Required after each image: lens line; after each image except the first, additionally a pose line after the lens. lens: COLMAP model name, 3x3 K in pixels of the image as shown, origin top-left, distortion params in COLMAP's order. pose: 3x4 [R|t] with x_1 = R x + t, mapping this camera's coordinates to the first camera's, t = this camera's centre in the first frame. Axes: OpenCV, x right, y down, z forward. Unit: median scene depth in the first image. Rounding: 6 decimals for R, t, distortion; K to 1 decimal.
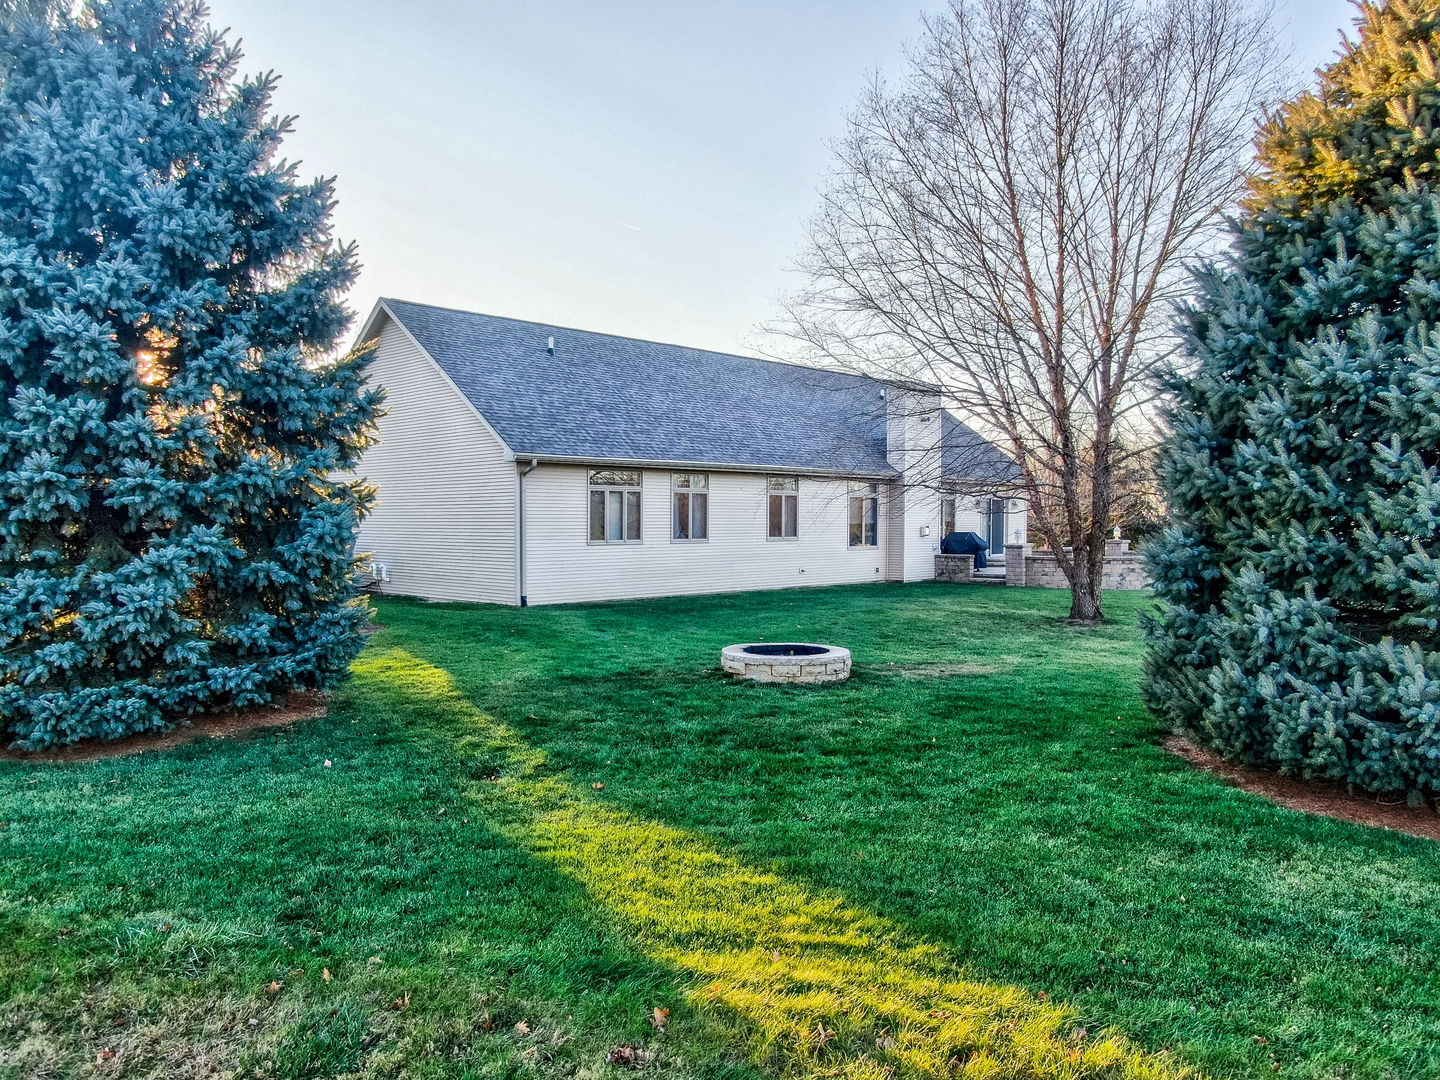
lens RADIAL K [[1034.3, 0, 720.0], [0, 1034.3, 540.0], [0, 0, 1]] dist [-0.006666, 0.003739]
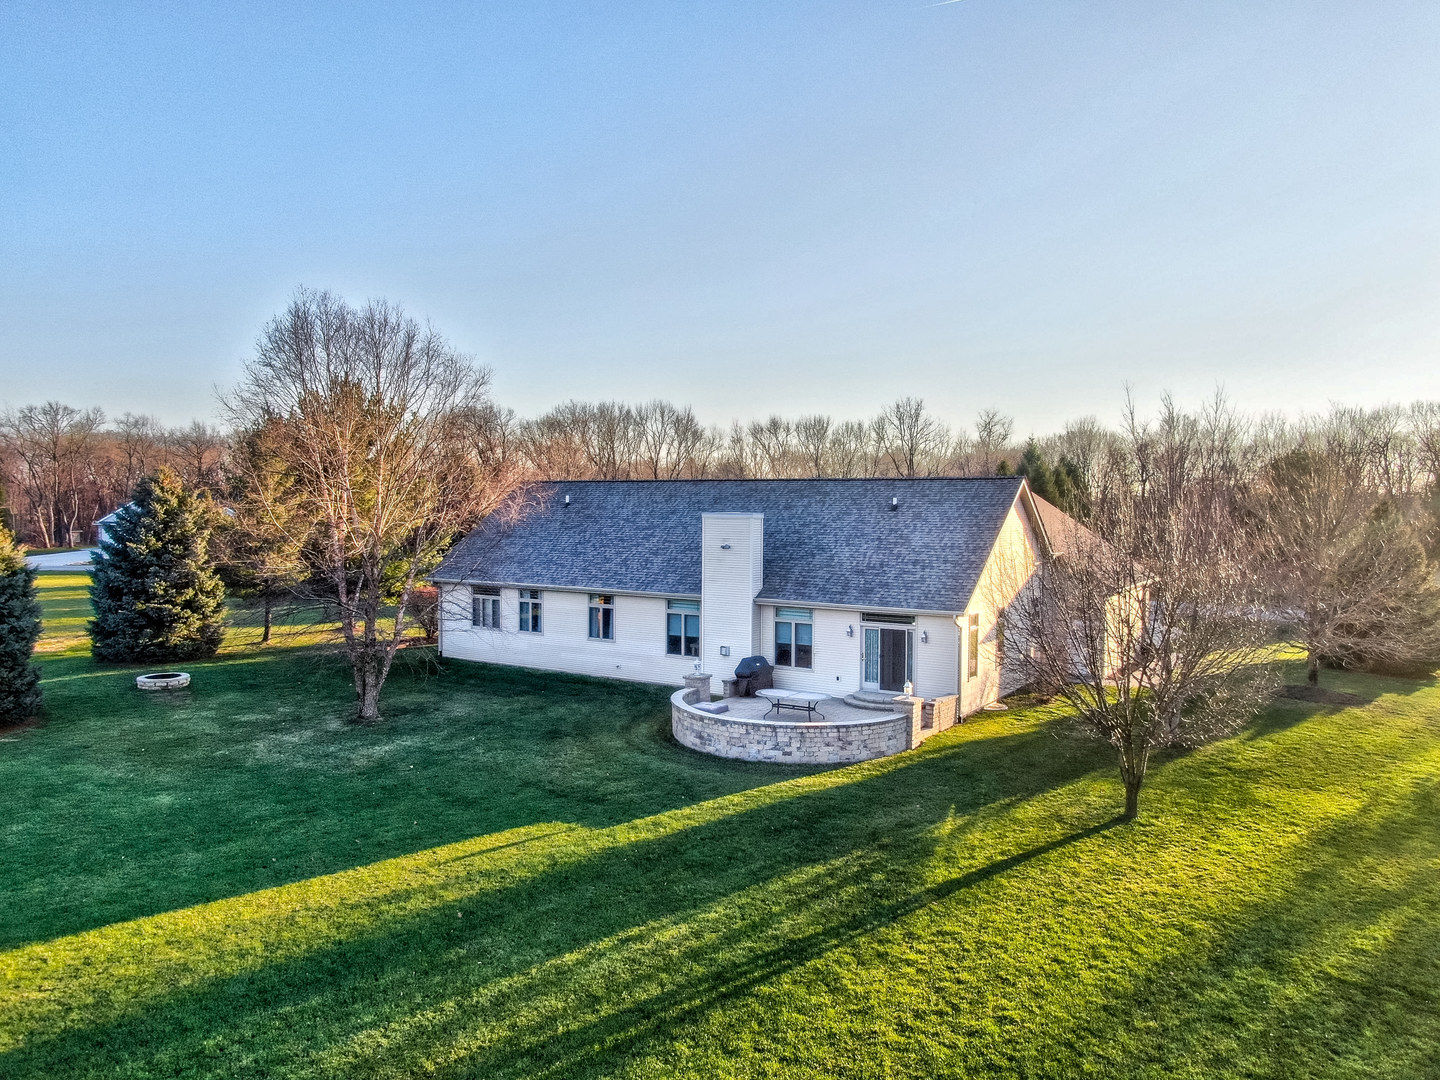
lens RADIAL K [[1034.3, 0, 720.0], [0, 1034.3, 540.0], [0, 0, 1]] dist [-0.006666, 0.003739]
pose [[0.175533, -0.014358, -0.984369, 1.476905], [-0.060636, 0.997838, -0.025367, -0.110874], [0.982604, 0.064140, 0.174283, 0.961038]]
